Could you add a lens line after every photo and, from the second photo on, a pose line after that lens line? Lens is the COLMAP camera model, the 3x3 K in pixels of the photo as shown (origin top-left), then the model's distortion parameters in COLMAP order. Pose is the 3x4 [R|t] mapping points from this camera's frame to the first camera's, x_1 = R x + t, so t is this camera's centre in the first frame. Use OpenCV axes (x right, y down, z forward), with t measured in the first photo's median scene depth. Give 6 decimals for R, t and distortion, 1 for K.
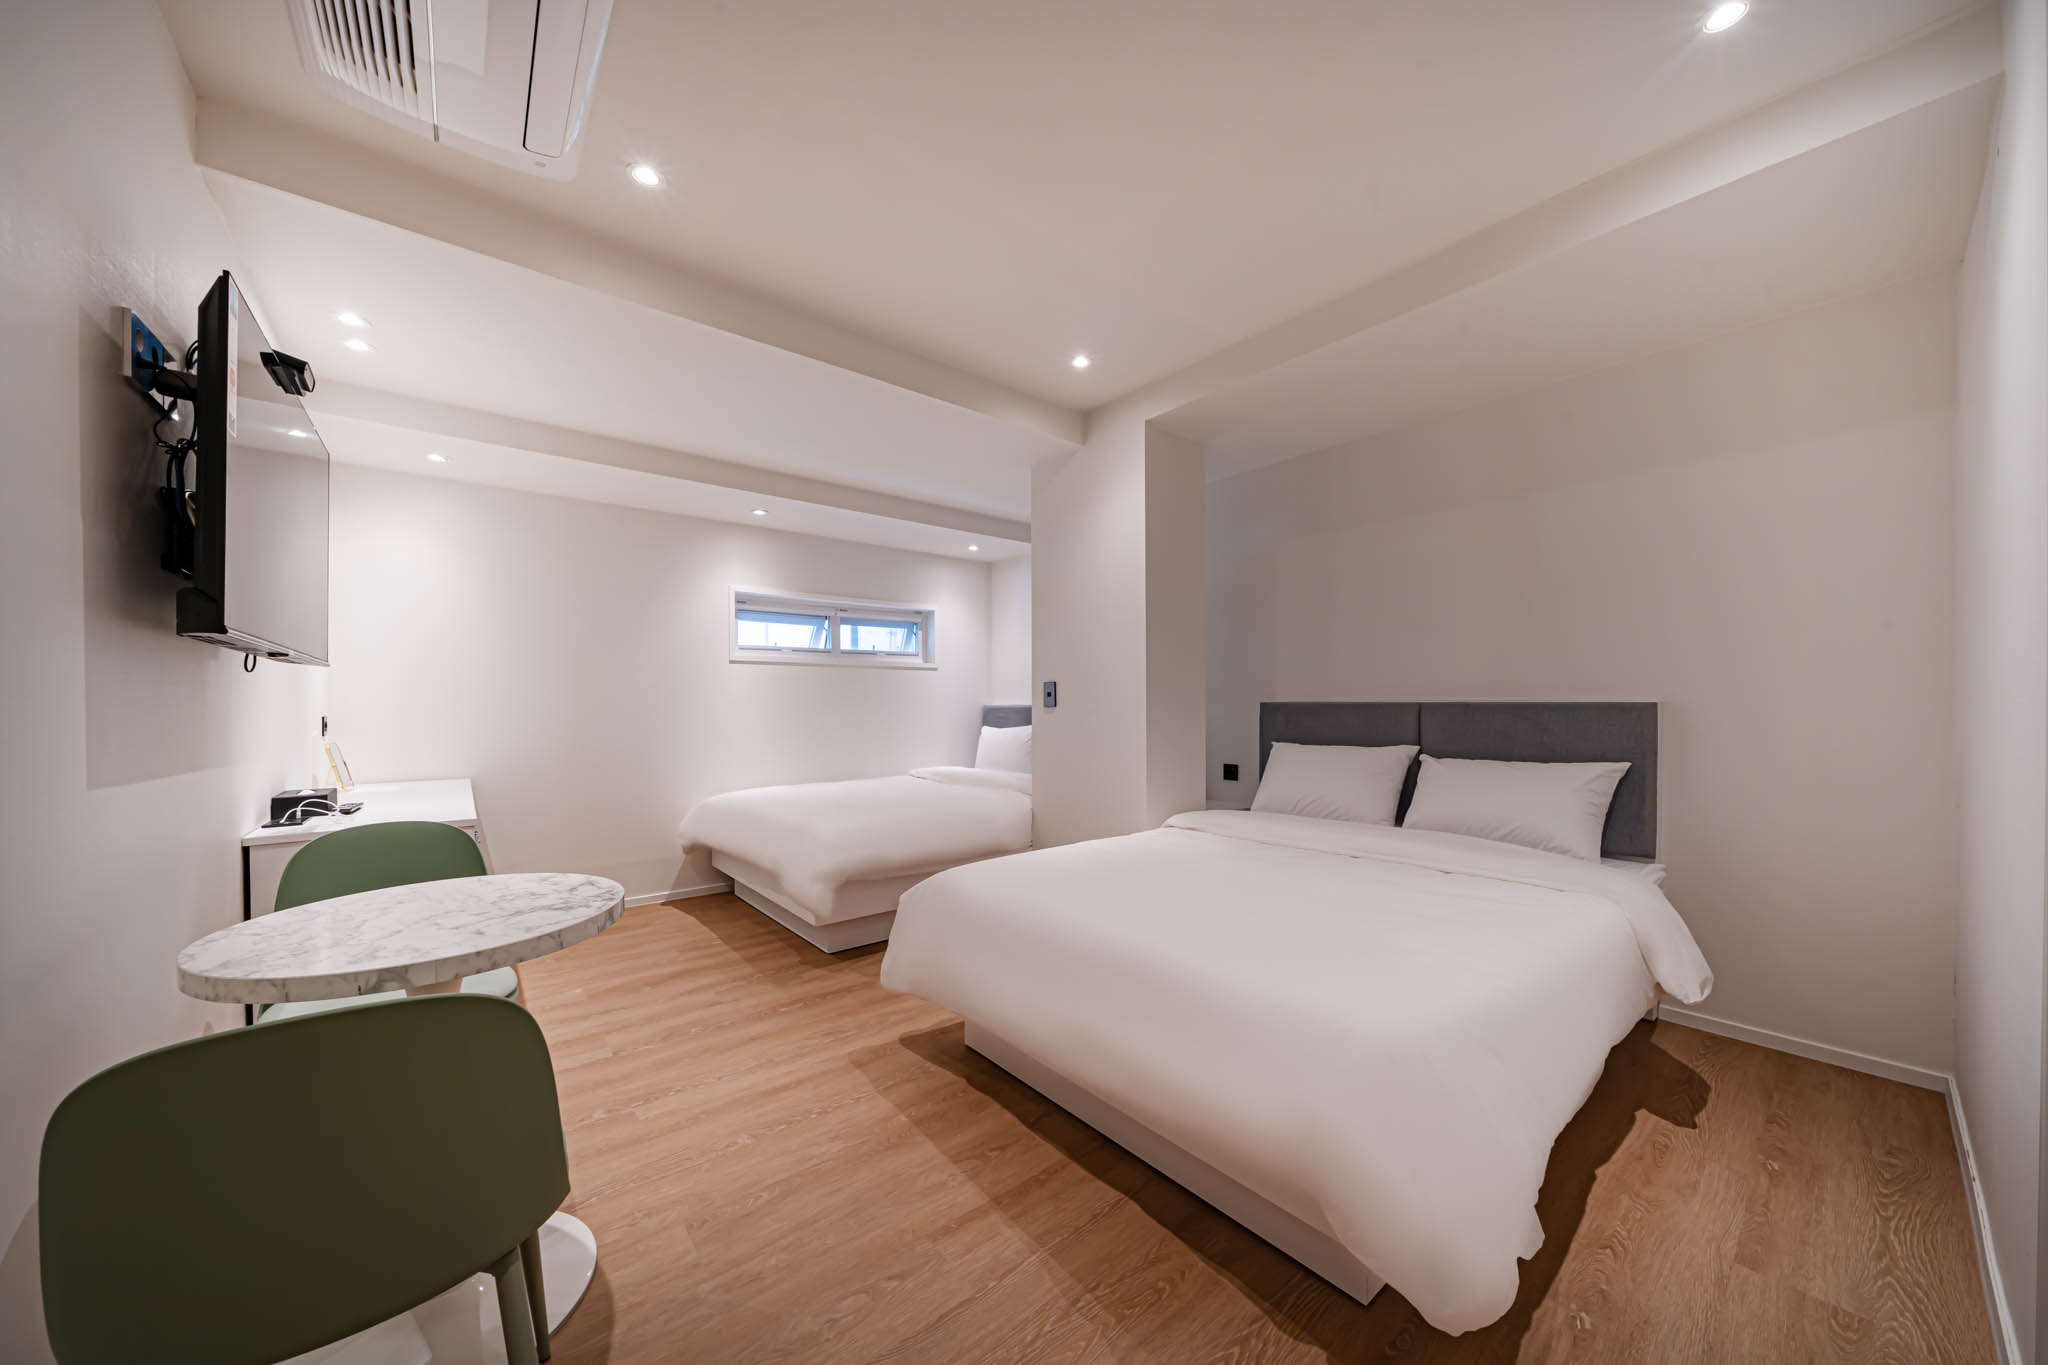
lens RADIAL K [[681.4, 0, 1013.6], [0, 681.4, 713.0], [0, 0, 1]] dist [-0.000262, 0.000004]
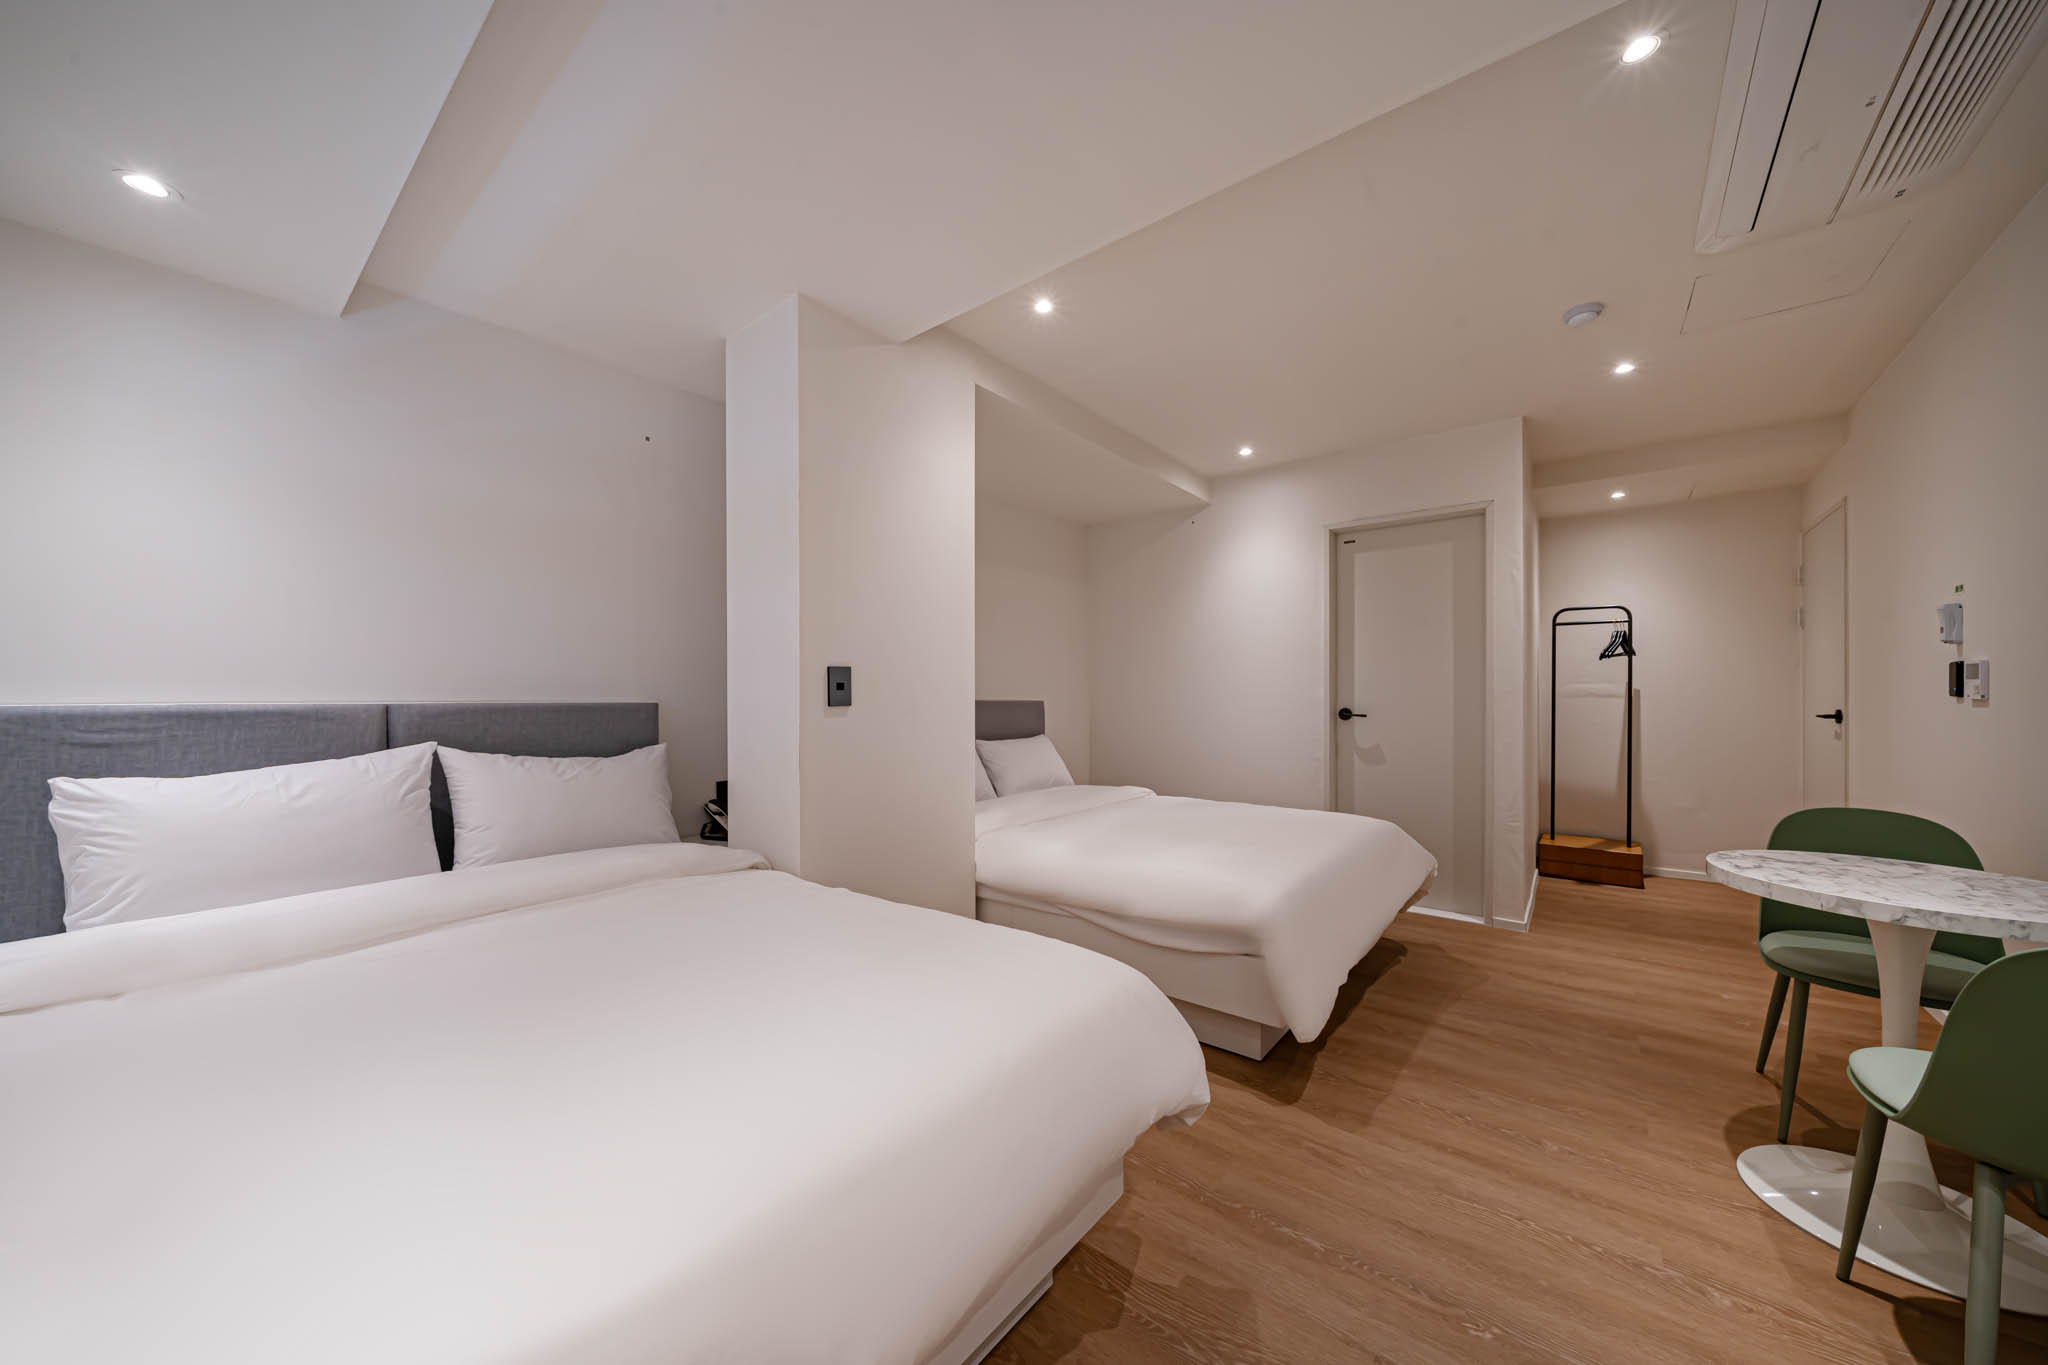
lens RADIAL K [[719.2, 0, 1023.3], [0, 719.2, 700.6], [0, 0, 1]] dist [-0.000884, -0.000154]
pose [[-0.206615, 0.004847, 0.978410, -1.129537], [0.019332, 0.999813, -0.000871, -0.020140], [-0.978231, 0.018735, -0.206670, 1.755948]]
